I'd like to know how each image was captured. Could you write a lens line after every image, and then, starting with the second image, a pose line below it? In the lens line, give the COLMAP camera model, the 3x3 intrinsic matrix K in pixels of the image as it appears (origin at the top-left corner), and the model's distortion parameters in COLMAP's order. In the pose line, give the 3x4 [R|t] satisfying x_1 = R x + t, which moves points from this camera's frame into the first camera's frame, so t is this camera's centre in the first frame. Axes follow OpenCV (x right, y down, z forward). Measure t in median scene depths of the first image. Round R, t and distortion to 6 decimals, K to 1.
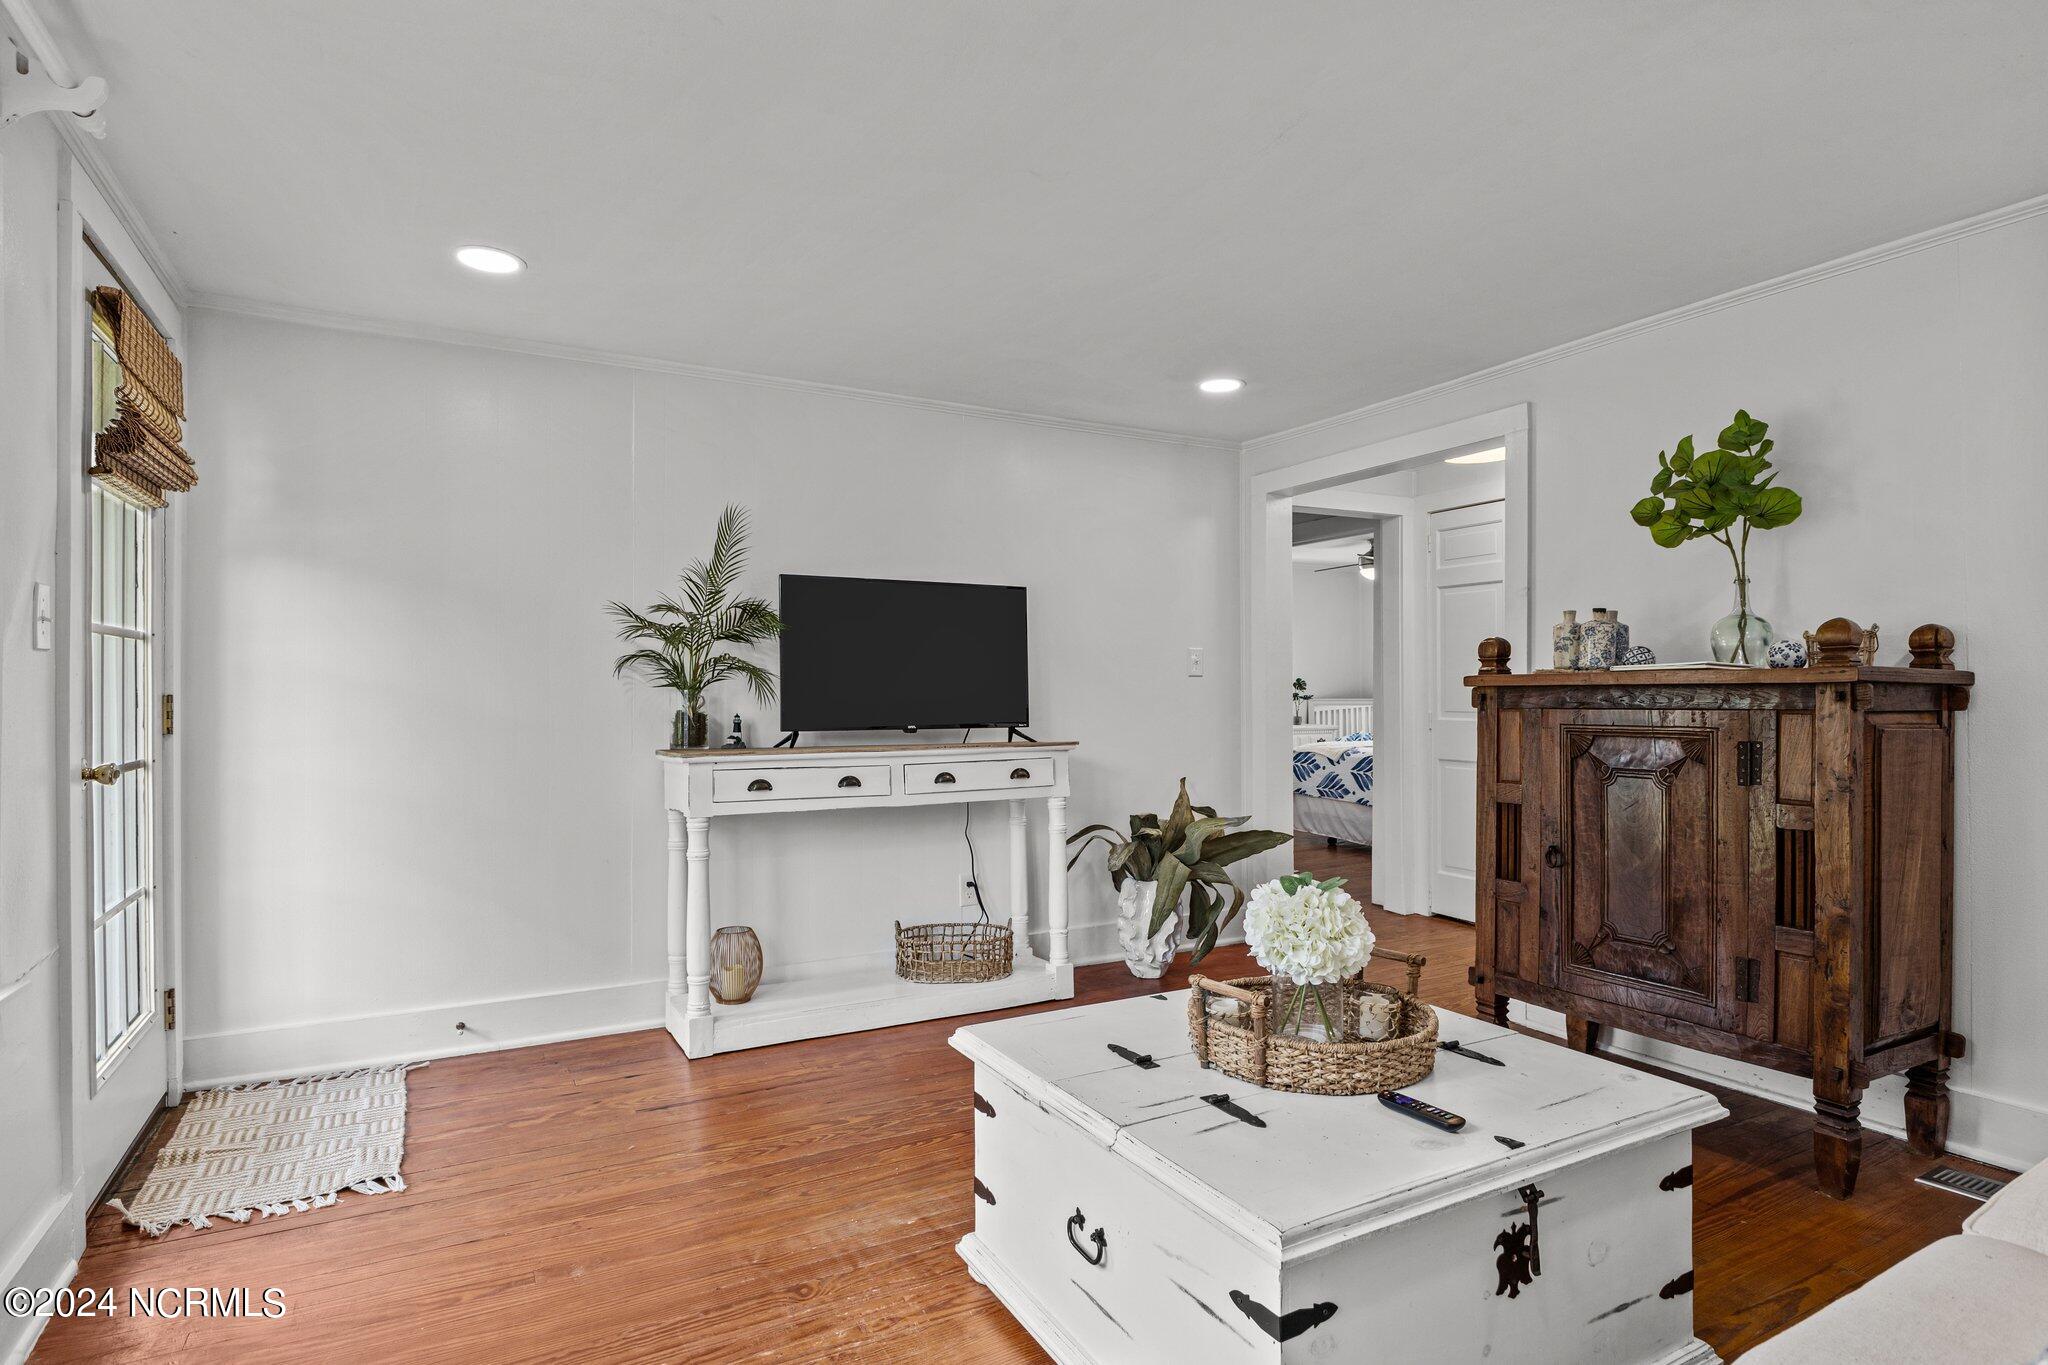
lens RADIAL K [[1063.1, 0, 1027.3], [0, 1063.1, 688.8], [0, 0, 1]] dist [0.002065, 0.000211]
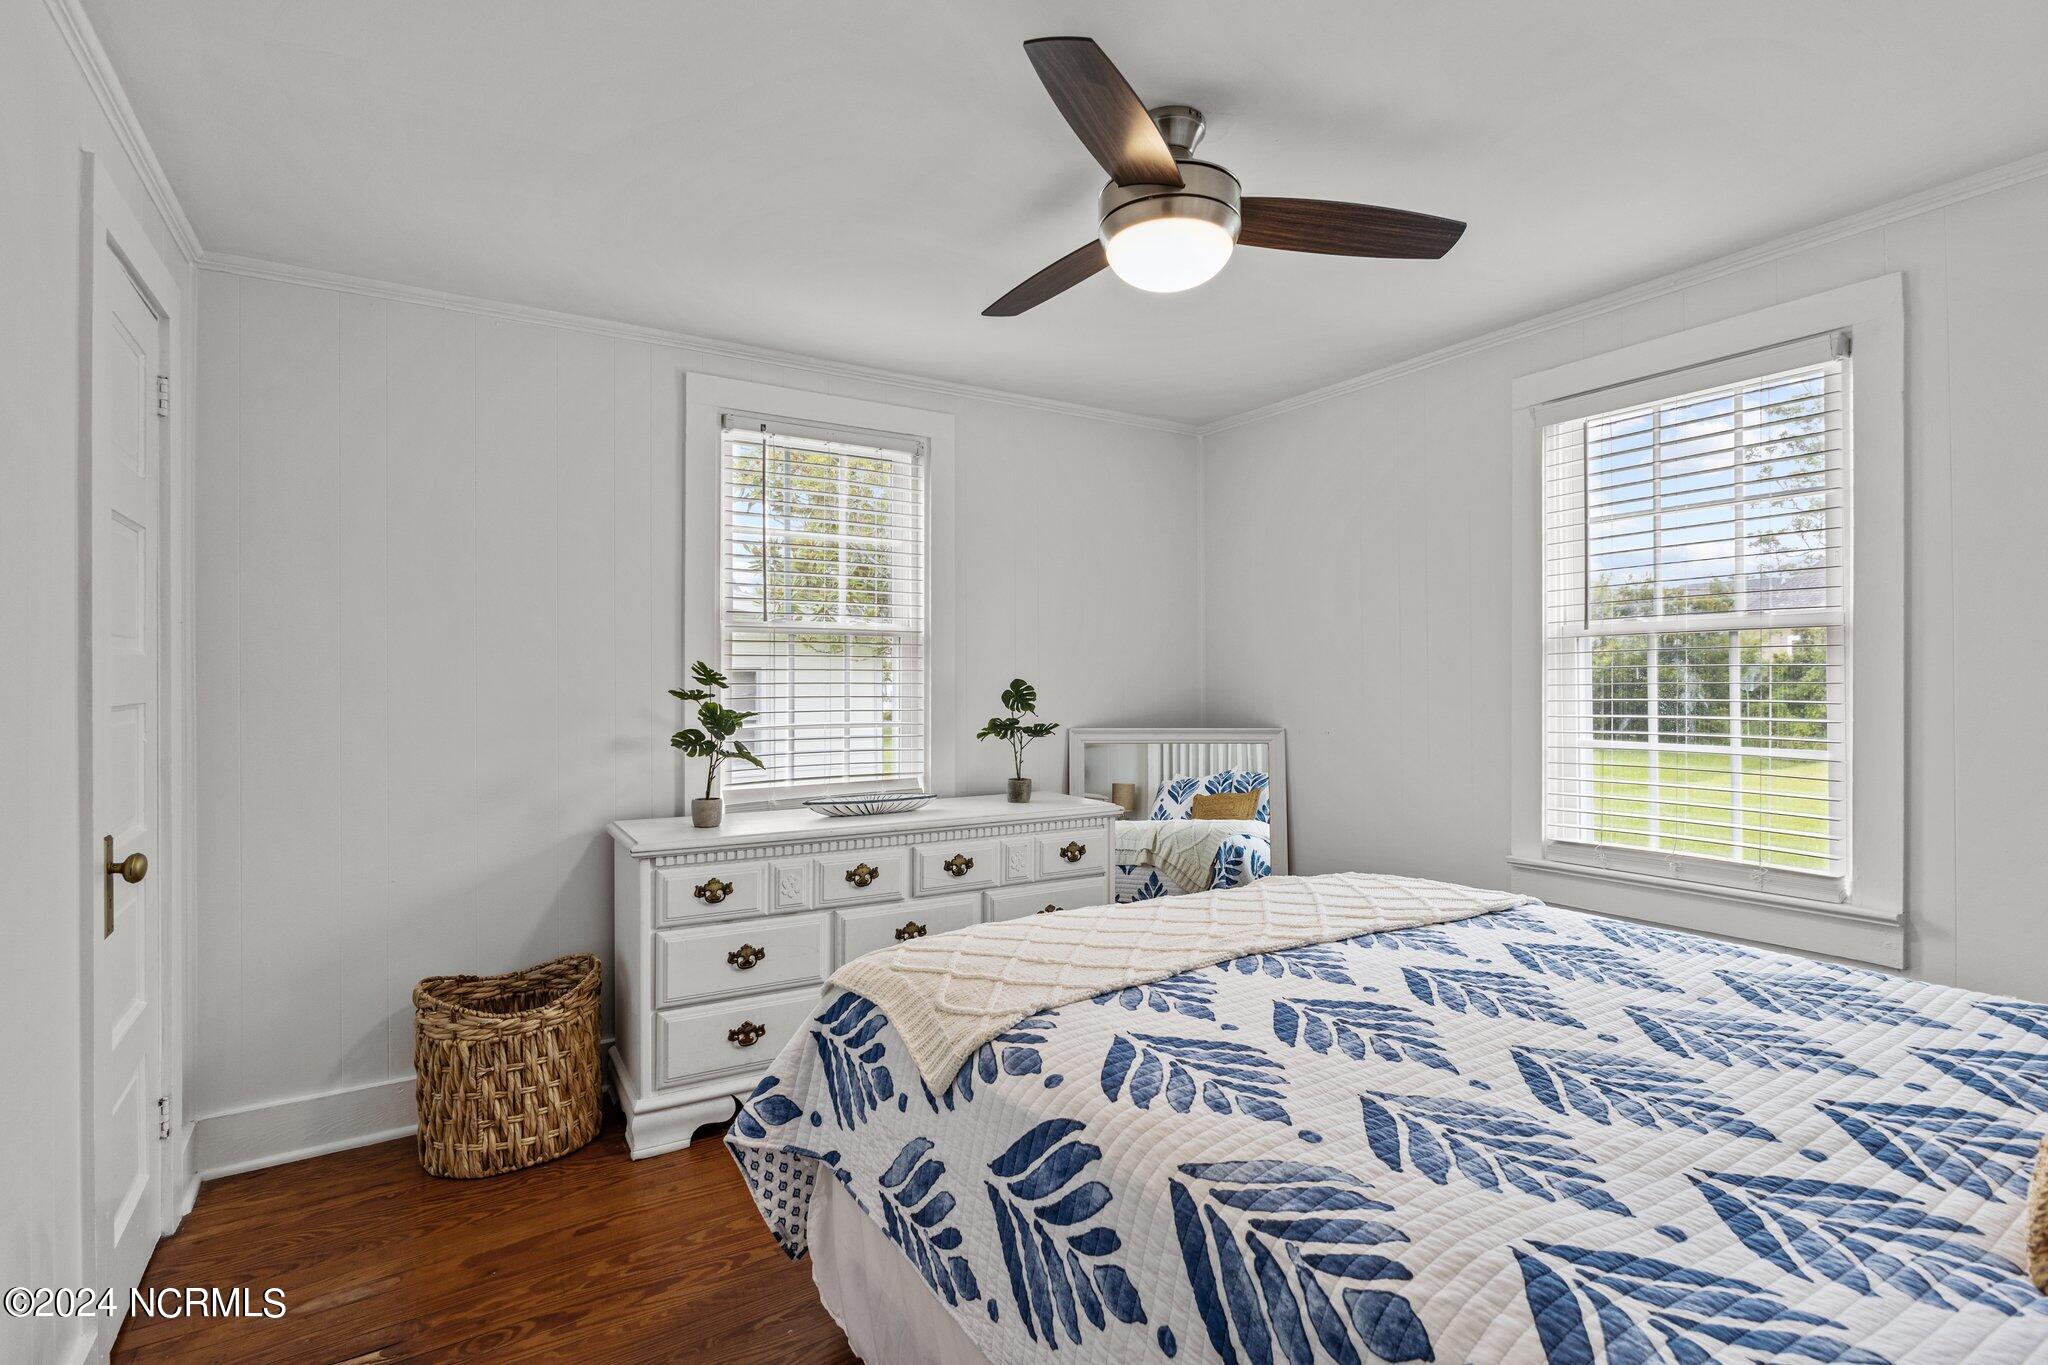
lens RADIAL K [[987.5, 0, 1021.2], [0, 987.5, 681.4], [0, 0, 1]] dist [-0.000569, -0.000024]
pose [[0.998508, 0.003001, 0.054527, 0.262848], [-0.003066, 0.999995, 0.001117, -0.010350], [-0.054523, -0.001283, 0.998512, 0.719850]]
